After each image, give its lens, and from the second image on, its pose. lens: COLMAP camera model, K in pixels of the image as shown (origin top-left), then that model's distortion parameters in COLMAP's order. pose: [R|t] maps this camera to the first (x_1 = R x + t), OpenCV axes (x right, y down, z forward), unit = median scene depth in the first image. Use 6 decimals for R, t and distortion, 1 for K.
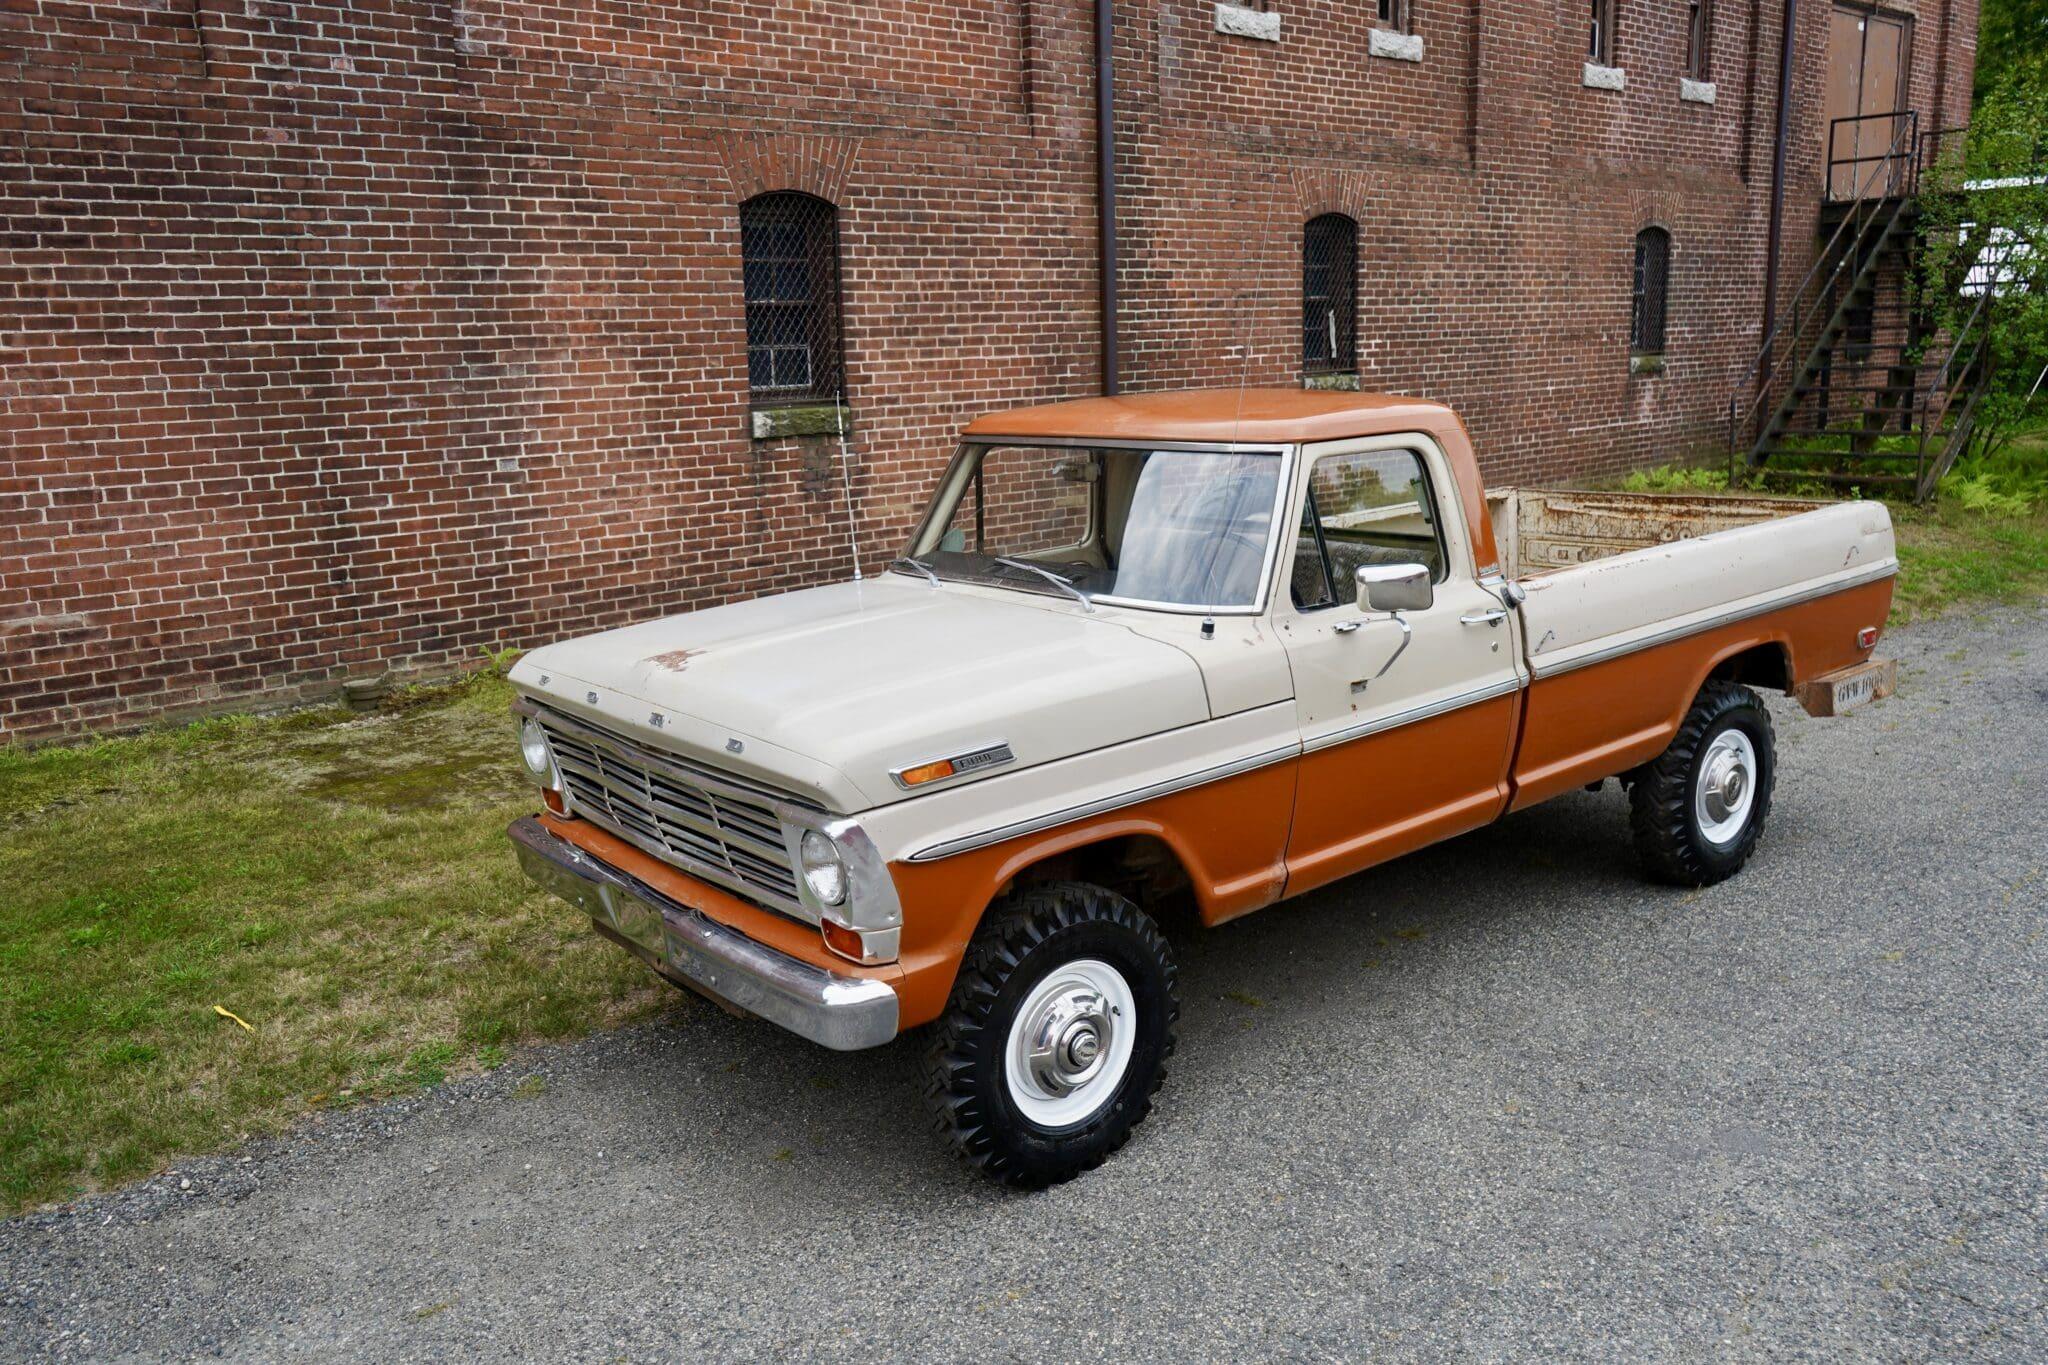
lens RADIAL K [[1651.2, 0, 1039.3], [0, 1651.2, 683.2], [0, 0, 1]] dist [-0.011145, 0.020434]
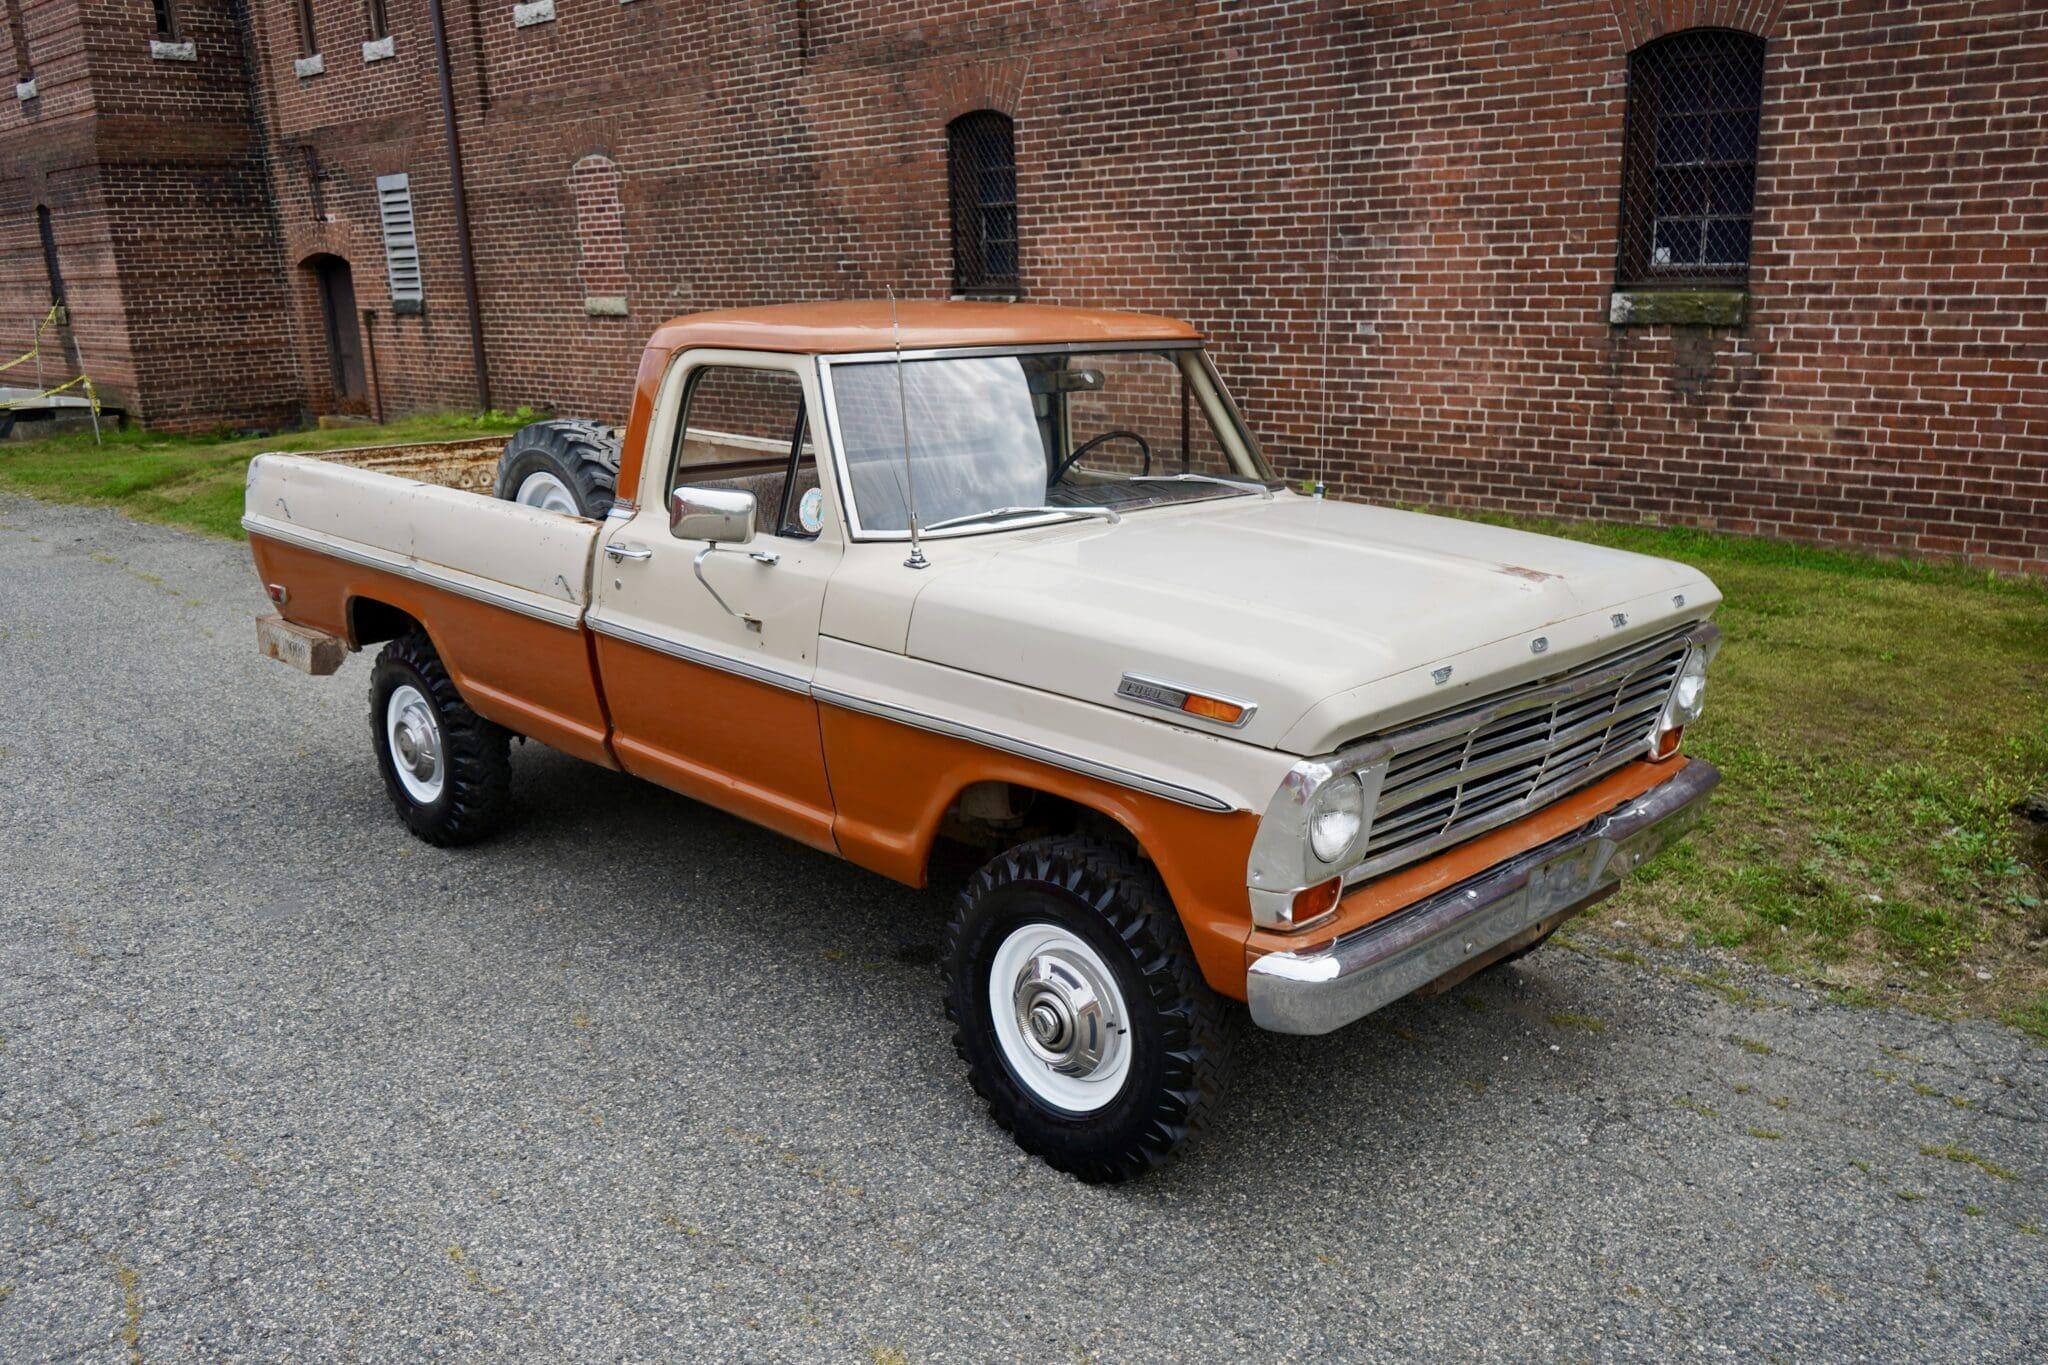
lens RADIAL K [[1651.2, 0, 1027.4], [0, 1651.2, 688.3], [0, 0, 1]] dist [-0.011145, 0.020434]
pose [[0.071058, 0.284841, -0.955937, 0.737176], [-0.177434, 0.946685, 0.268895, -0.149097], [0.981564, 0.150509, 0.117810, 0.629811]]
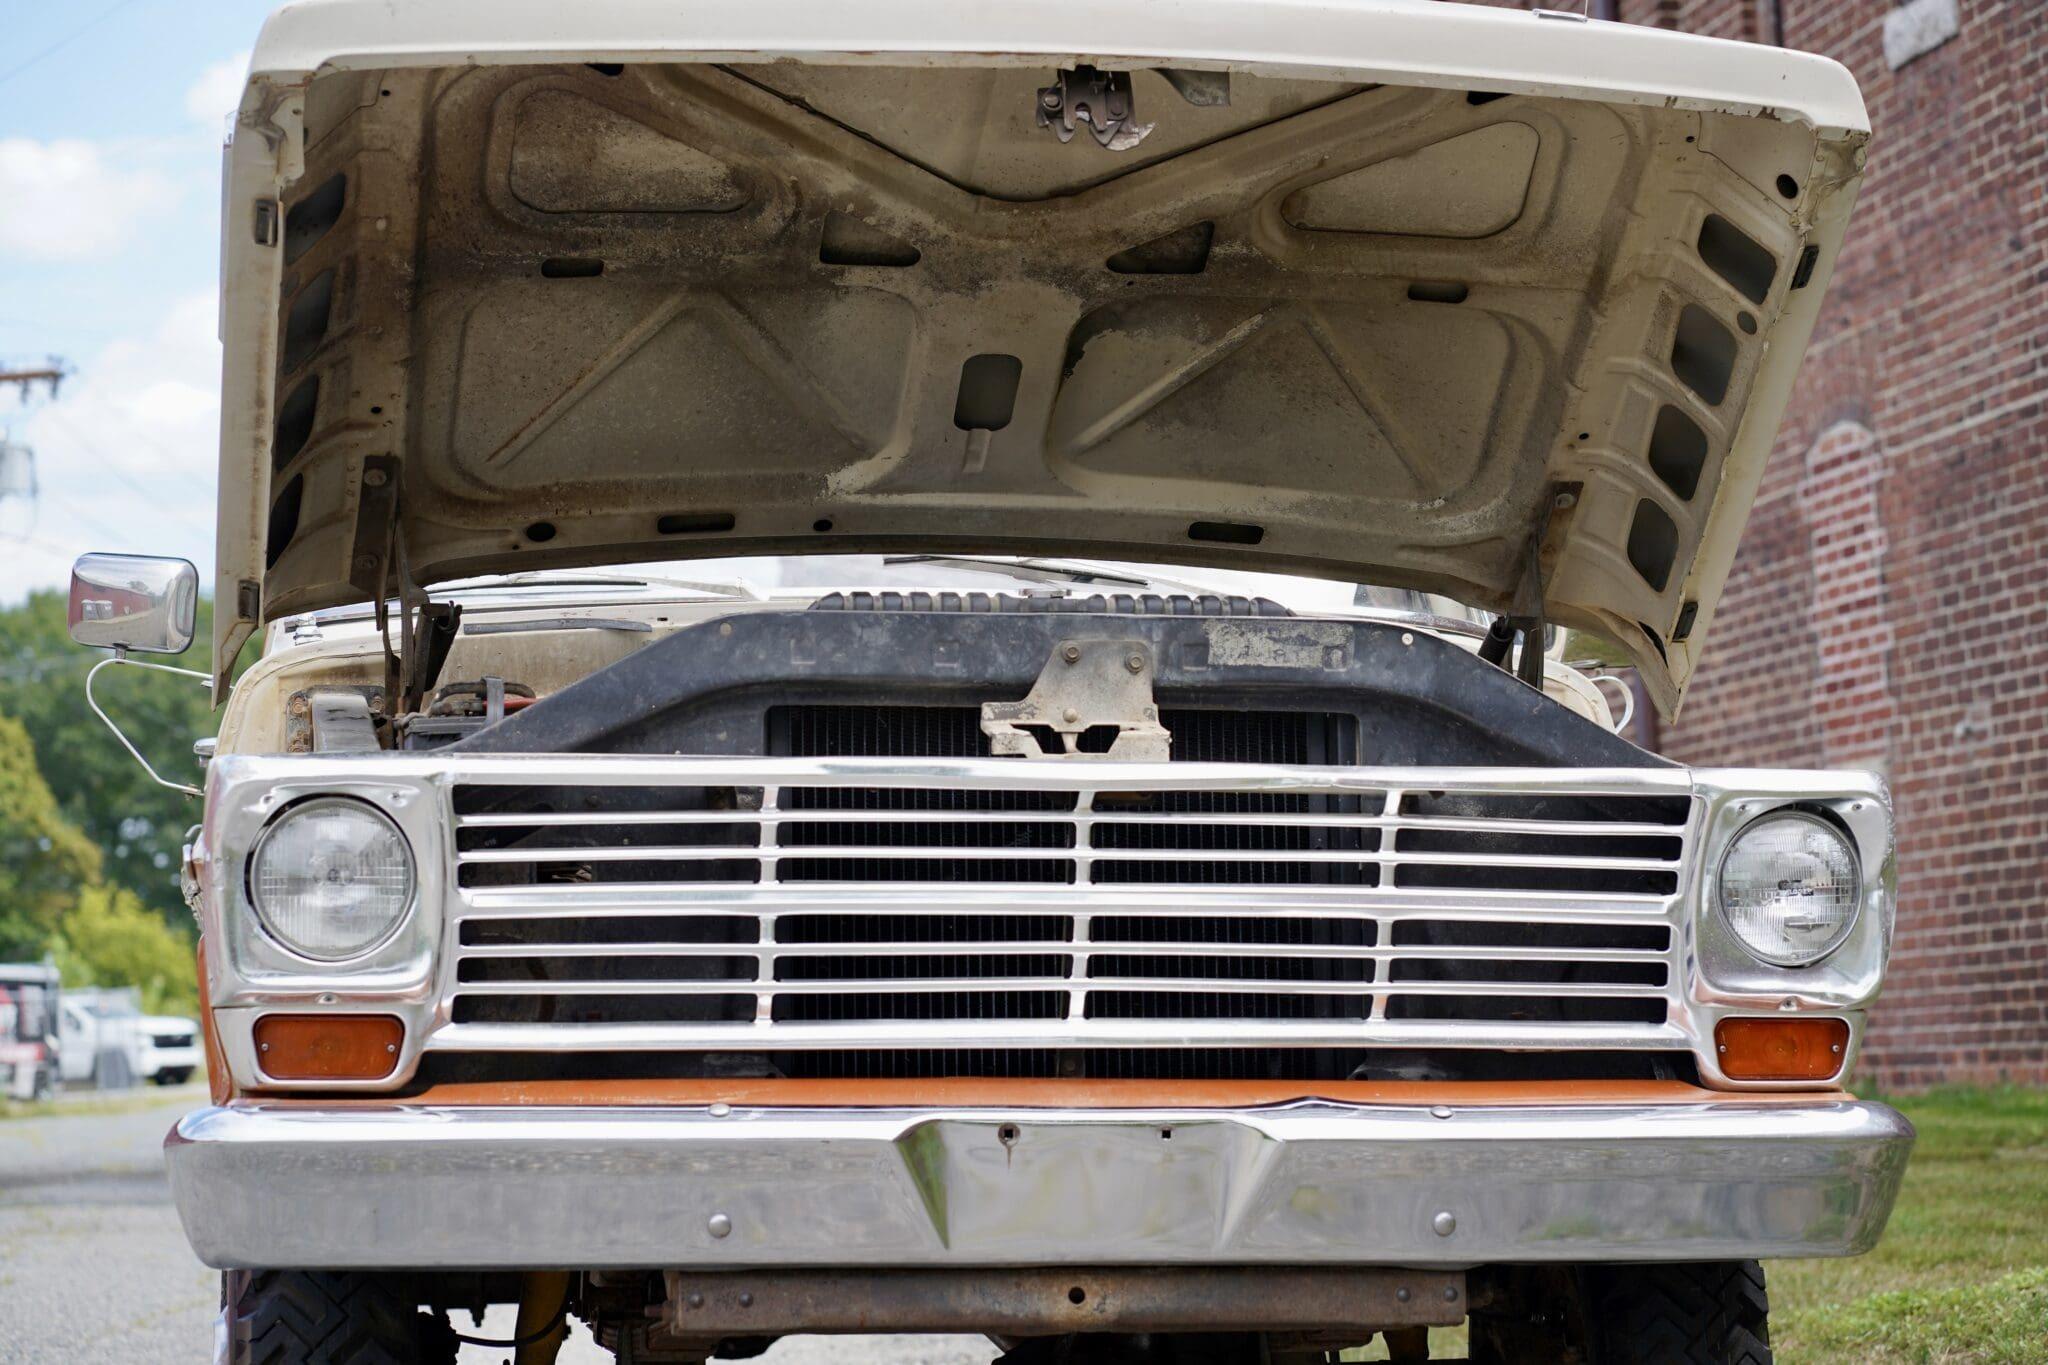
lens RADIAL K [[4953.5, 0, 1018.8], [0, 4953.5, 628.2], [0, 0, 1]] dist [0.001650, 0.000000]
pose [[-0.531595, -0.023432, -0.846674, 0.867473], [-0.121293, 0.991421, 0.048718, -0.110691], [0.838269, 0.128593, -0.529877, 1.099530]]
